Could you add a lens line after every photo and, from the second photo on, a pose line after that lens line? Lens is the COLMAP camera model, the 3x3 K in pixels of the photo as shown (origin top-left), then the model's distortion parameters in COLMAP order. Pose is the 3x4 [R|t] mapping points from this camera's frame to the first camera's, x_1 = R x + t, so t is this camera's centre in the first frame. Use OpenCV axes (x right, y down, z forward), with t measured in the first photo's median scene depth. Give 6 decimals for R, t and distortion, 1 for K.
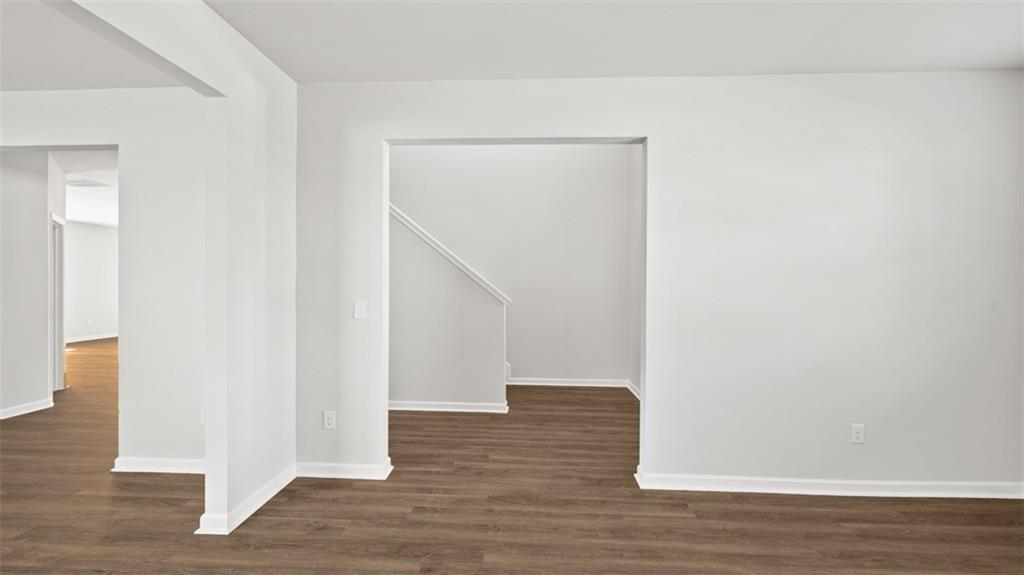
lens RADIAL K [[395.4, 0, 513.6], [0, 395.4, 285.8], [0, 0, 1]] dist [0.000124, -0.000312]
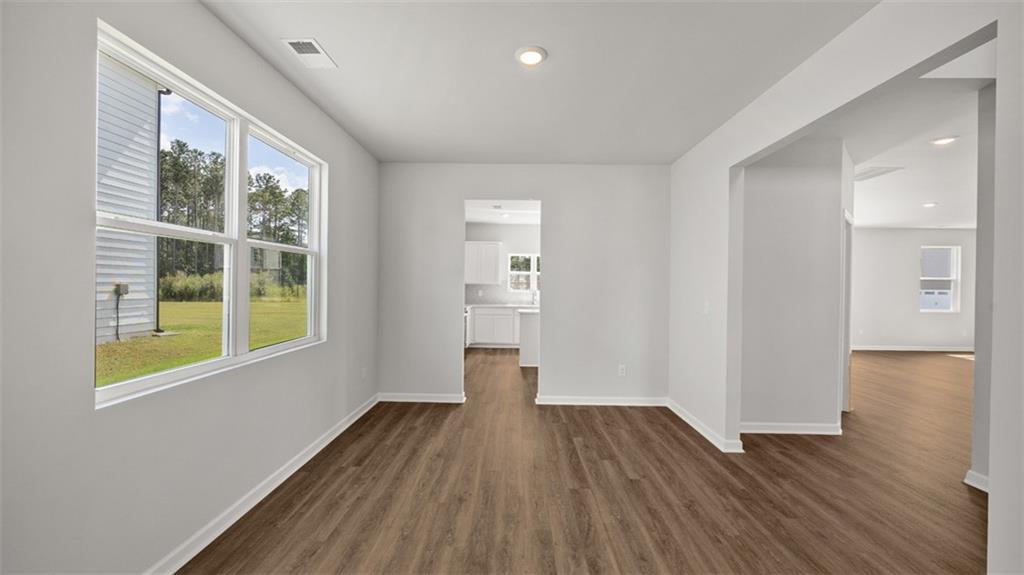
lens RADIAL K [[390.1, 0, 512.0], [0, 390.1, 287.5], [0, 0, 1]] dist [0.001469, -0.000039]
pose [[0.045832, 0.004067, -0.998941, -0.356640], [-0.018291, 0.999827, 0.003232, -0.003446], [0.998782, 0.018123, 0.045898, 0.243158]]
